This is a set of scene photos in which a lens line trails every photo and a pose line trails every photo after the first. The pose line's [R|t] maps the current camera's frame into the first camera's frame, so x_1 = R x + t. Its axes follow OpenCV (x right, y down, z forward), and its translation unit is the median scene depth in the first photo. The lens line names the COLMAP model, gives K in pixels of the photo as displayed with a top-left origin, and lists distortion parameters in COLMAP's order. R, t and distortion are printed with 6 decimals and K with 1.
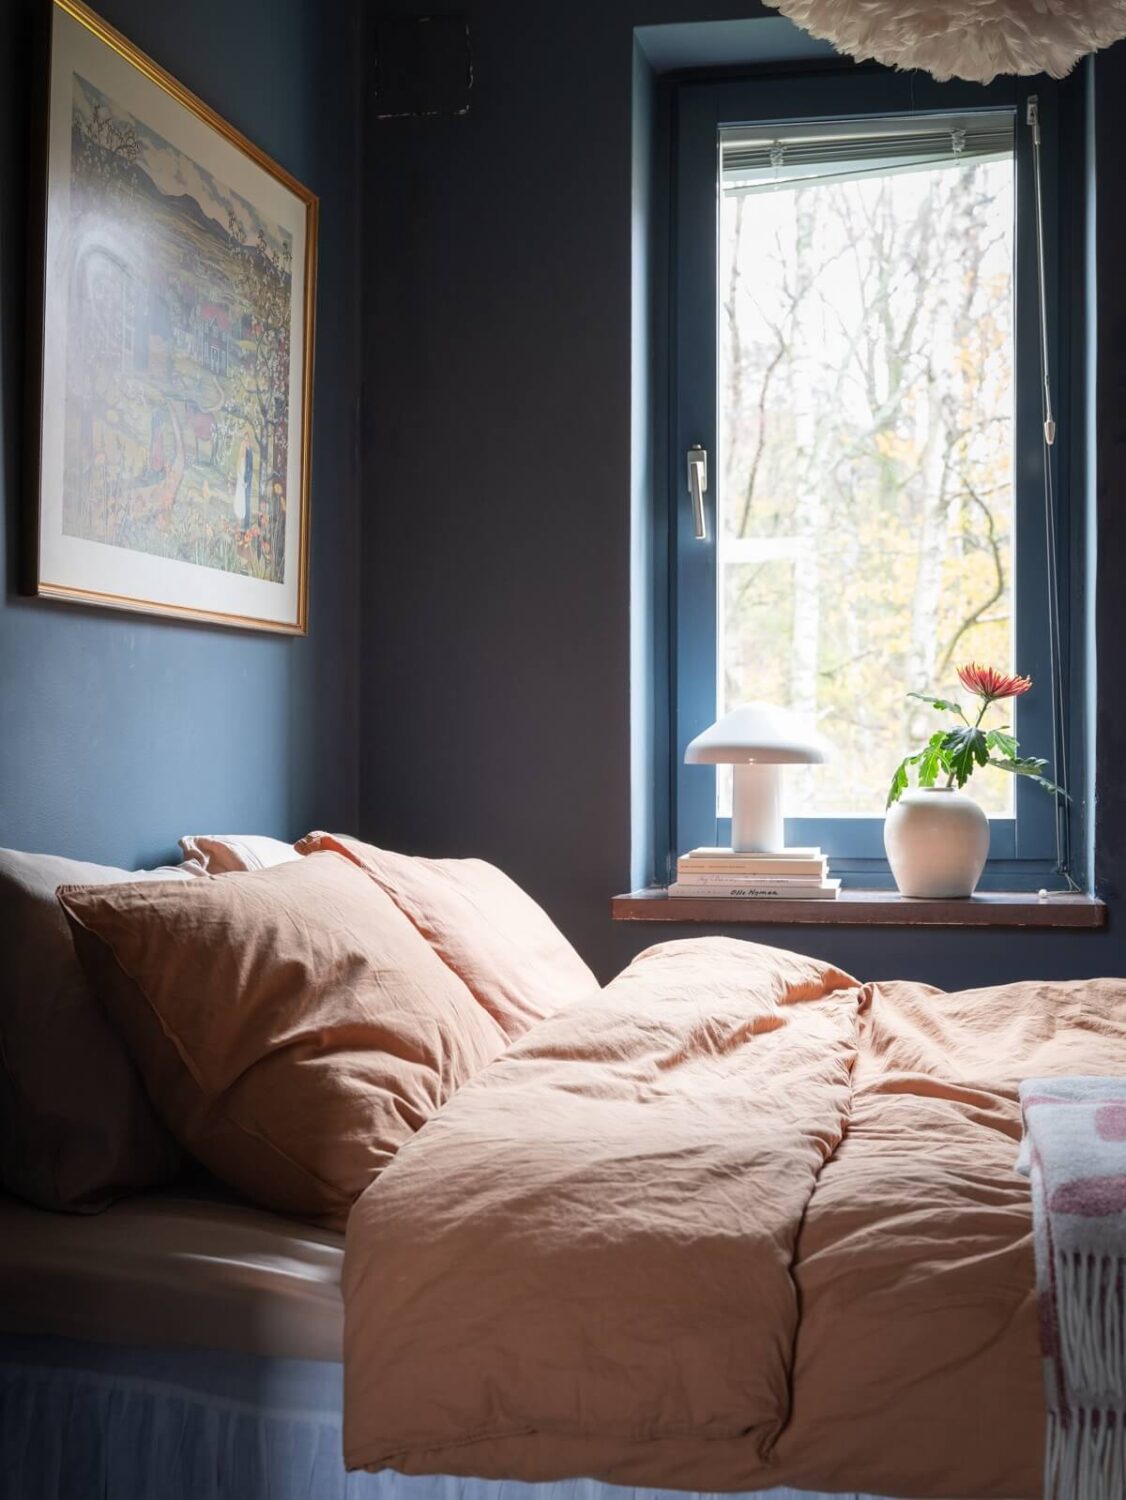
lens RADIAL K [[1730.0, 0, 653.9], [0, 1730.0, 752.9], [0, 0, 1]] dist [-0.108087, 0.366816]
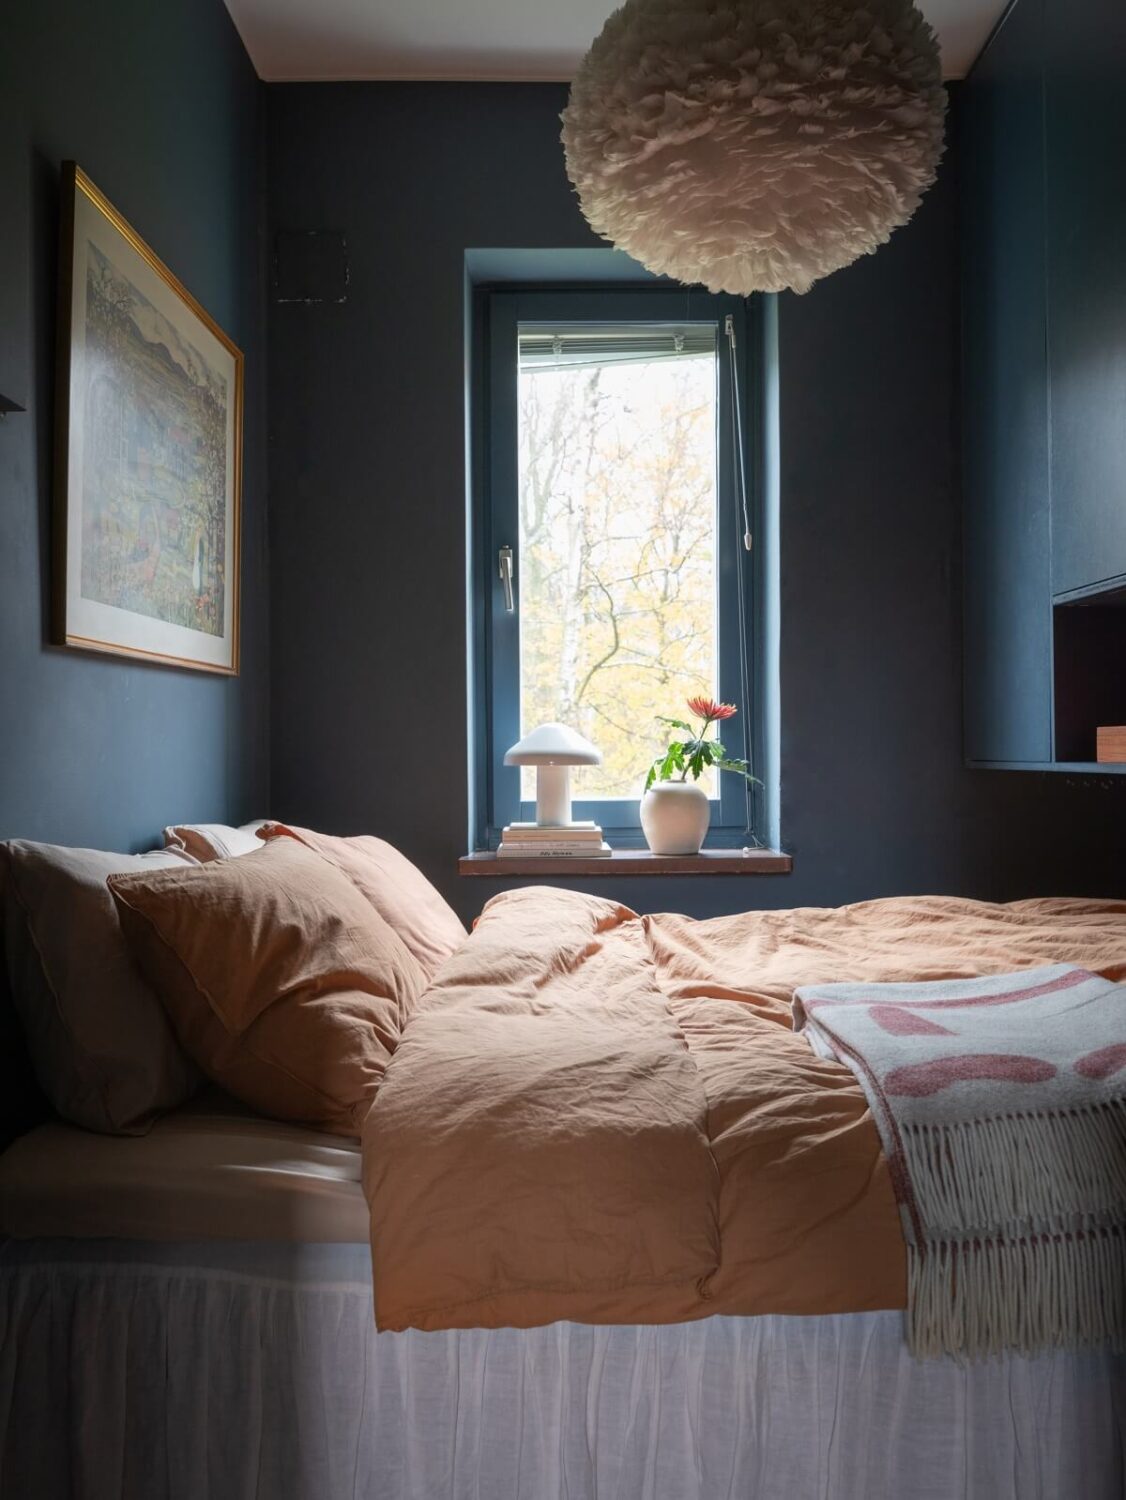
lens RADIAL K [[1096.3, 0, 563.0], [0, 1096.3, 750.0], [0, 0, 1]] dist [0.019367, -0.007074]
pose [[0.984941, -0.008173, 0.172696, -0.126468], [0.008053, 0.999967, 0.001392, -0.010381], [-0.172702, 0.000019, 0.984974, 0.118766]]
